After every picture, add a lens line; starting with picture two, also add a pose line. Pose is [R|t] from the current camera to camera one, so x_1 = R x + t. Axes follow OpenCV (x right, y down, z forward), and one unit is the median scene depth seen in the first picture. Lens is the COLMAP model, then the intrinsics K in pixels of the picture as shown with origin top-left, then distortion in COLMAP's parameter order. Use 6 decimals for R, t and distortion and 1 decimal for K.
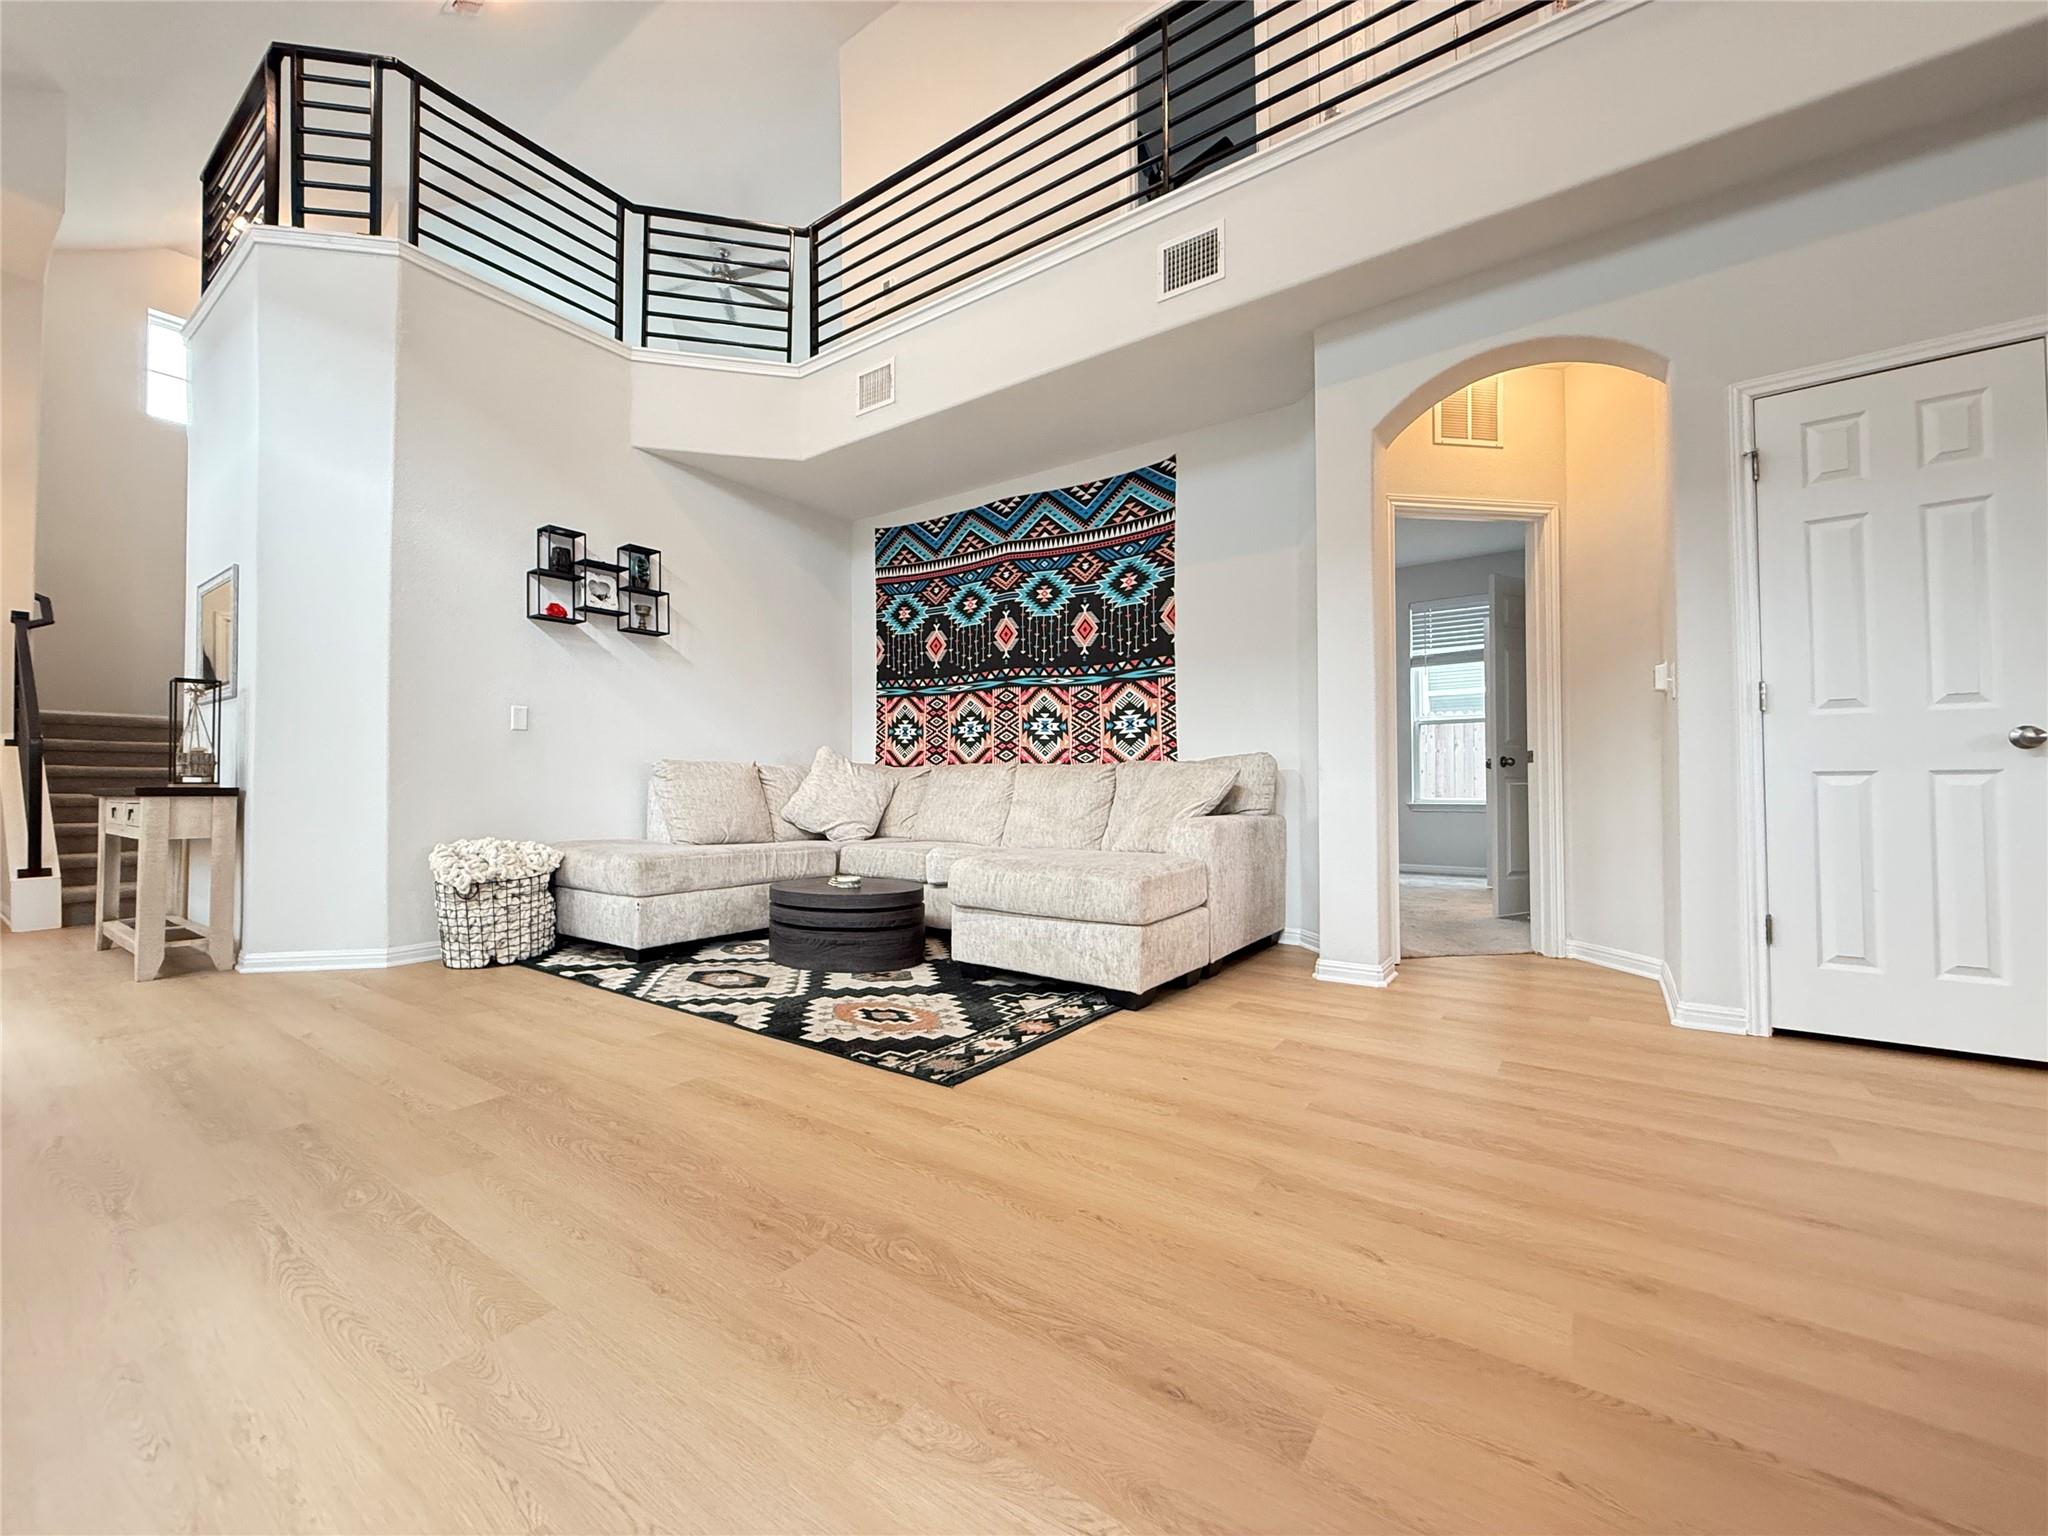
lens RADIAL K [[812.7, 0, 1012.8], [0, 812.7, 763.0], [0, 0, 1]] dist [0.003151, -0.001995]
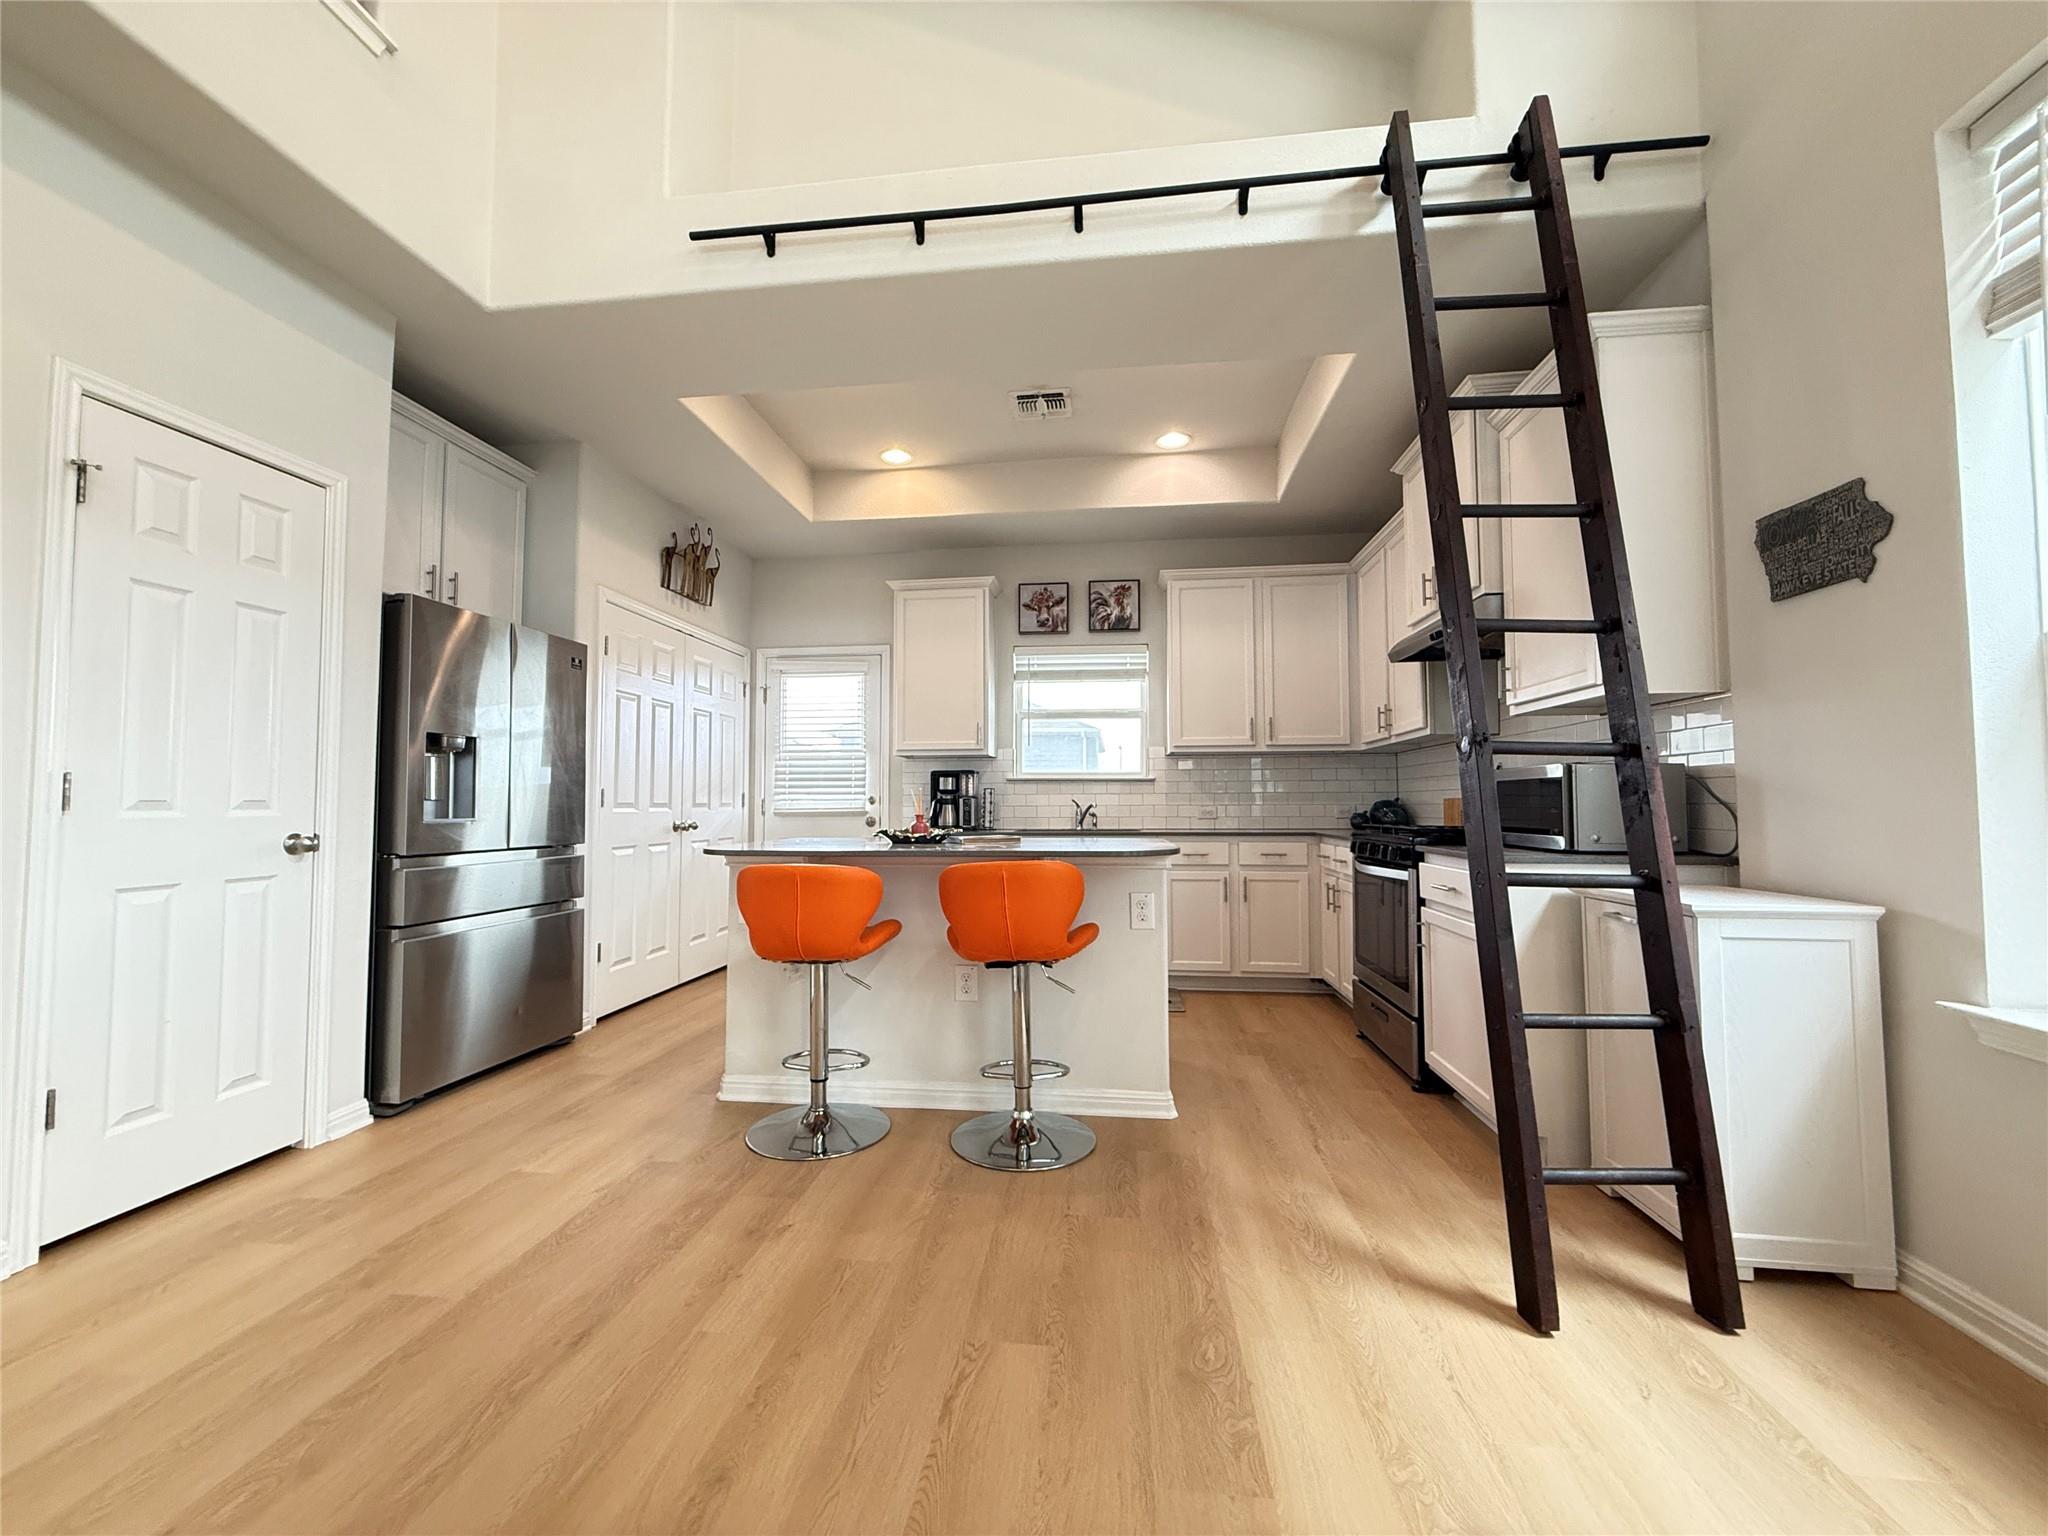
lens RADIAL K [[812.7, 0, 1018.1], [0, 812.7, 765.4], [0, 0, 1]] dist [0.003151, -0.001995]
pose [[-0.475328, 0.048699, 0.878460, -0.081640], [-0.015597, 0.997844, -0.063756, -0.041020], [-0.879671, -0.044006, -0.473543, 0.334500]]
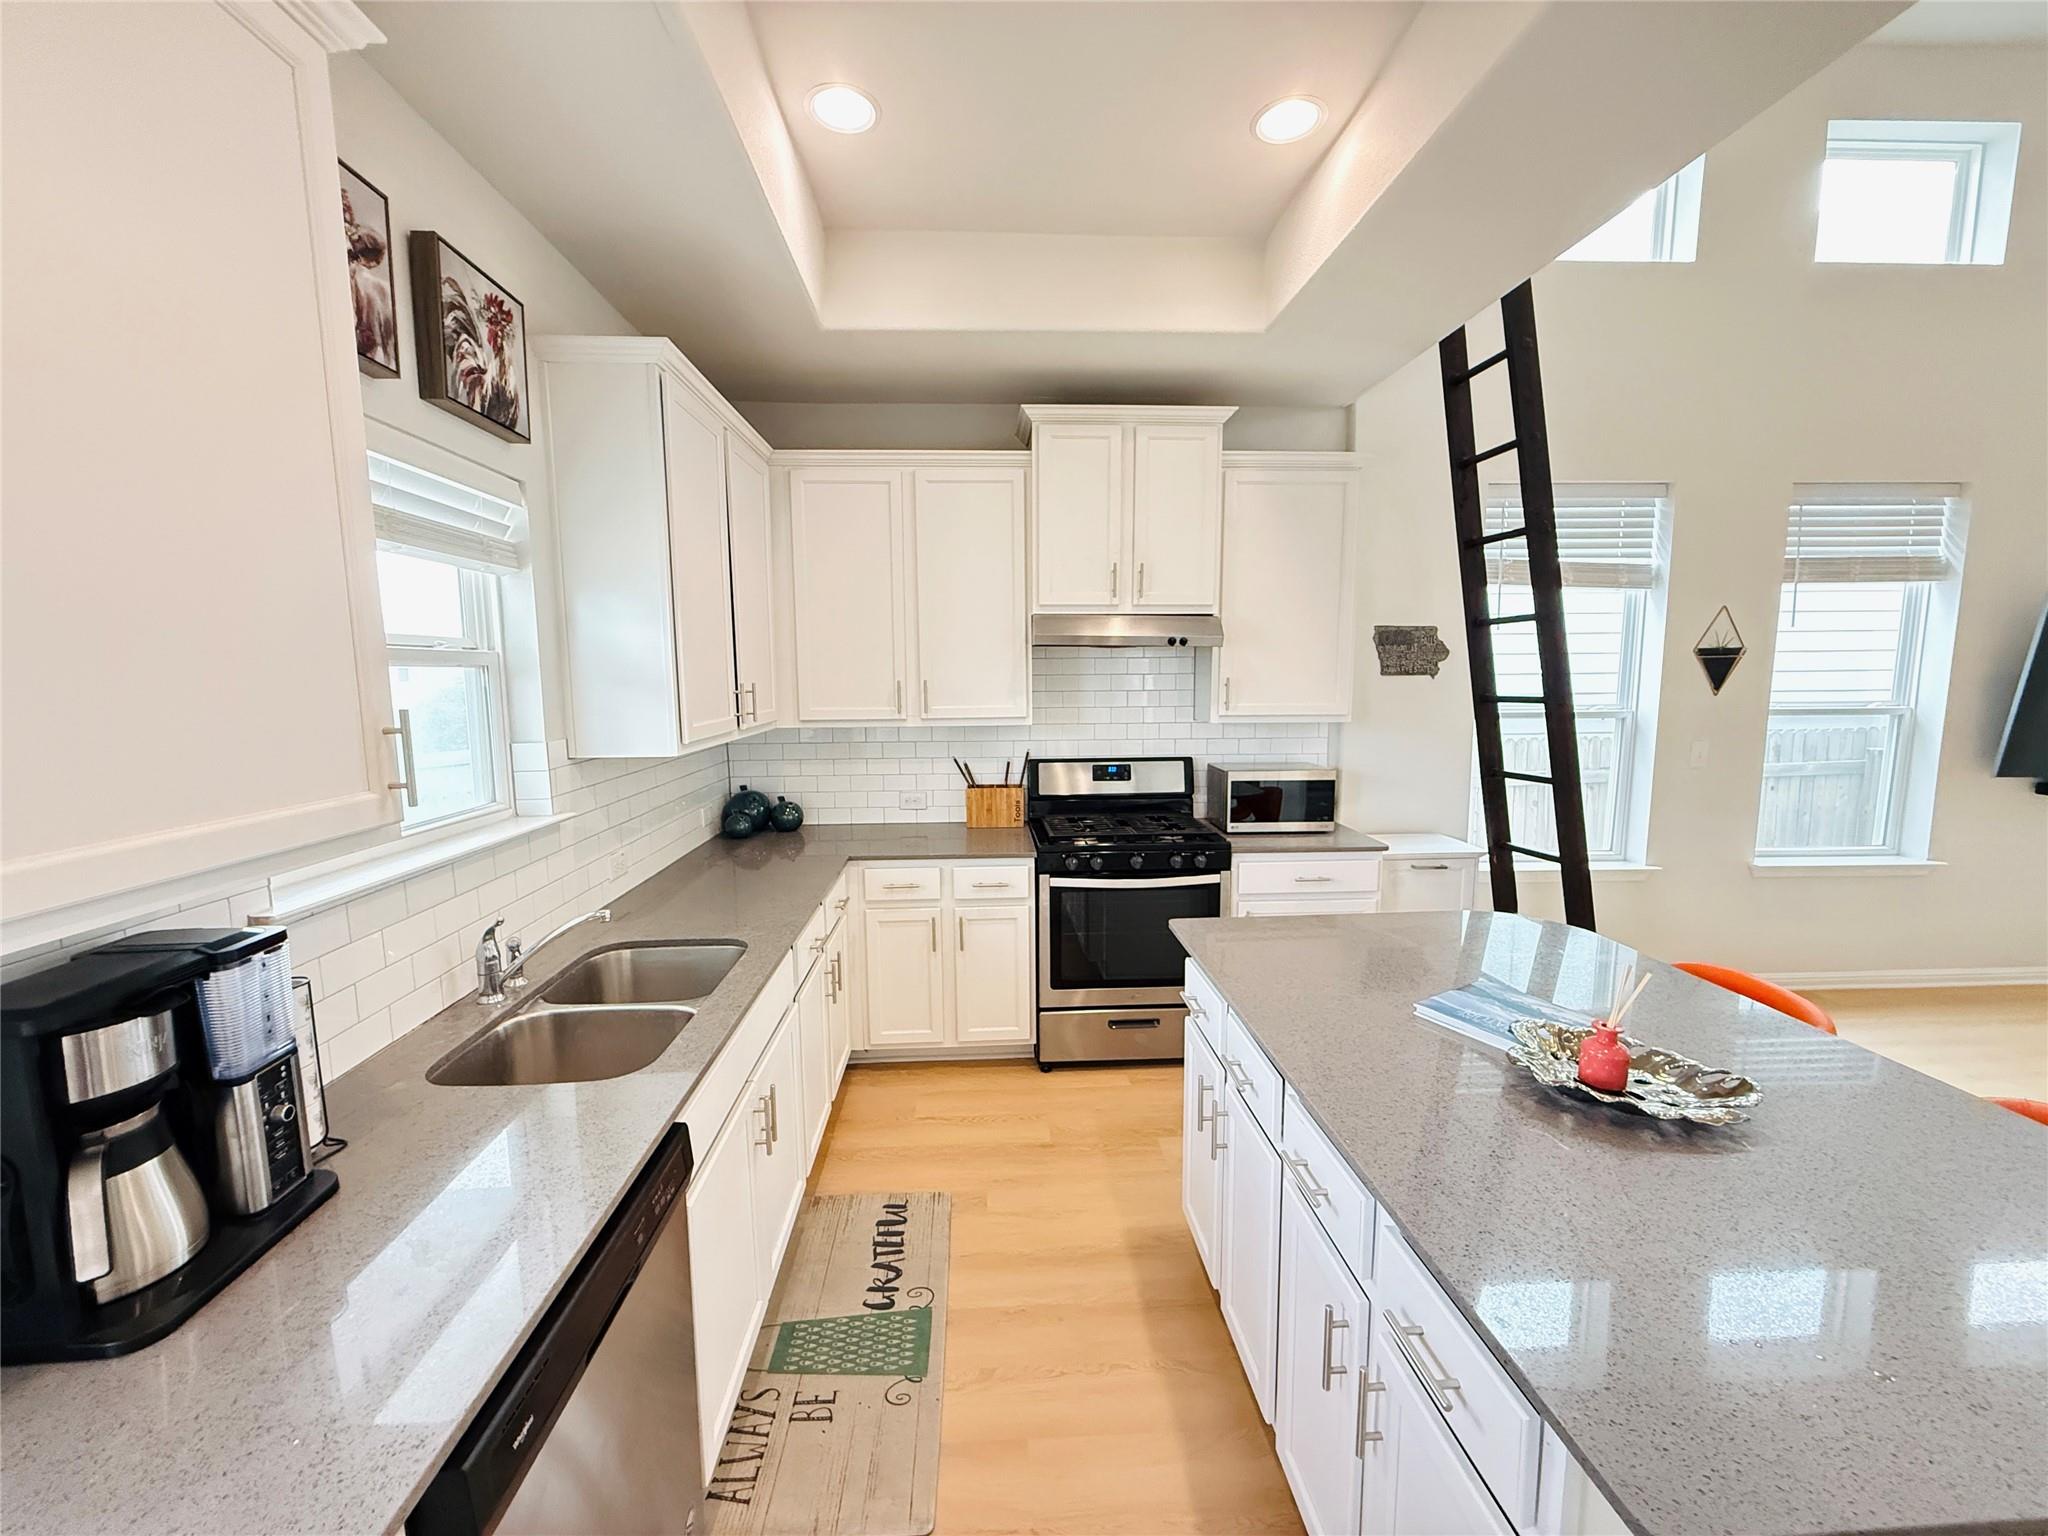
lens RADIAL K [[812.7, 0, 1017.4], [0, 812.7, 765.6], [0, 0, 1]] dist [0.003151, -0.001995]
pose [[-0.787036, 0.084092, -0.611149, 0.902881], [0.023689, 0.994055, 0.106272, -0.172665], [0.616452, 0.069162, -0.784349, 0.172530]]
